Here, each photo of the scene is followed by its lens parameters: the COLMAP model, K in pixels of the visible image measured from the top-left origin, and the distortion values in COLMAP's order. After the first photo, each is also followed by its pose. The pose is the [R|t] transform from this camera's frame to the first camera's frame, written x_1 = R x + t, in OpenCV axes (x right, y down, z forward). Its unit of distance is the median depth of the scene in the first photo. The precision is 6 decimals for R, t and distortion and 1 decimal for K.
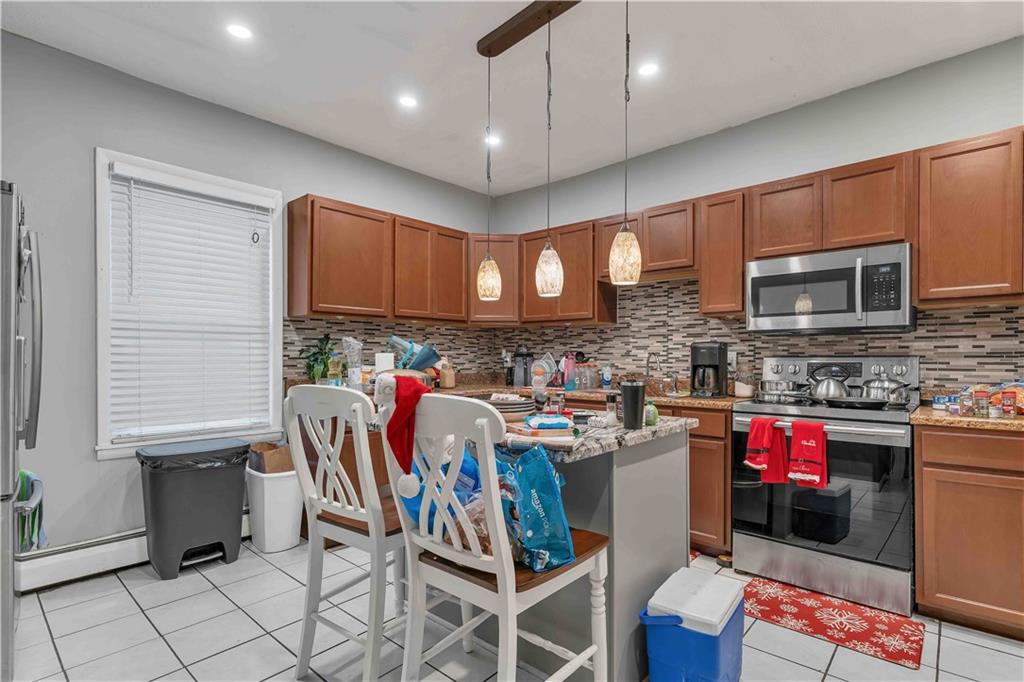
lens RADIAL K [[502.3, 0, 516.6], [0, 502.3, 349.8], [0, 0, 1]] dist [-0.001971, -0.000111]
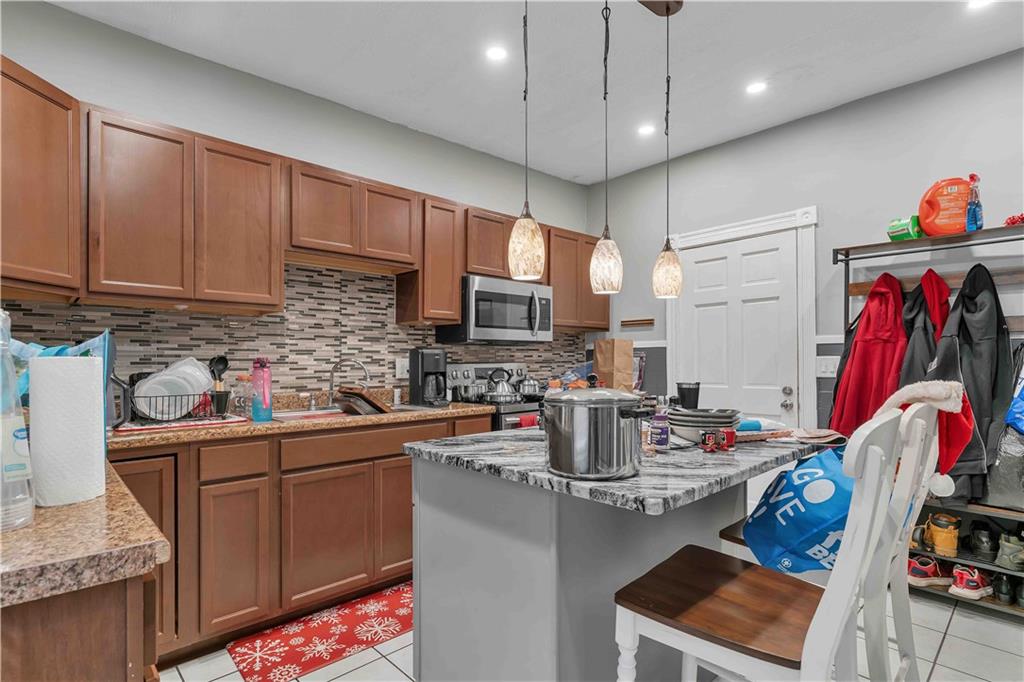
lens RADIAL K [[502.3, 0, 516.5], [0, 502.3, 350.9], [0, 0, 1]] dist [-0.001971, -0.000111]
pose [[0.085054, 0.016867, 0.996234, -0.481783], [-0.011690, 0.999805, -0.015929, 0.002346], [-0.996308, -0.010292, 0.085235, 0.652195]]
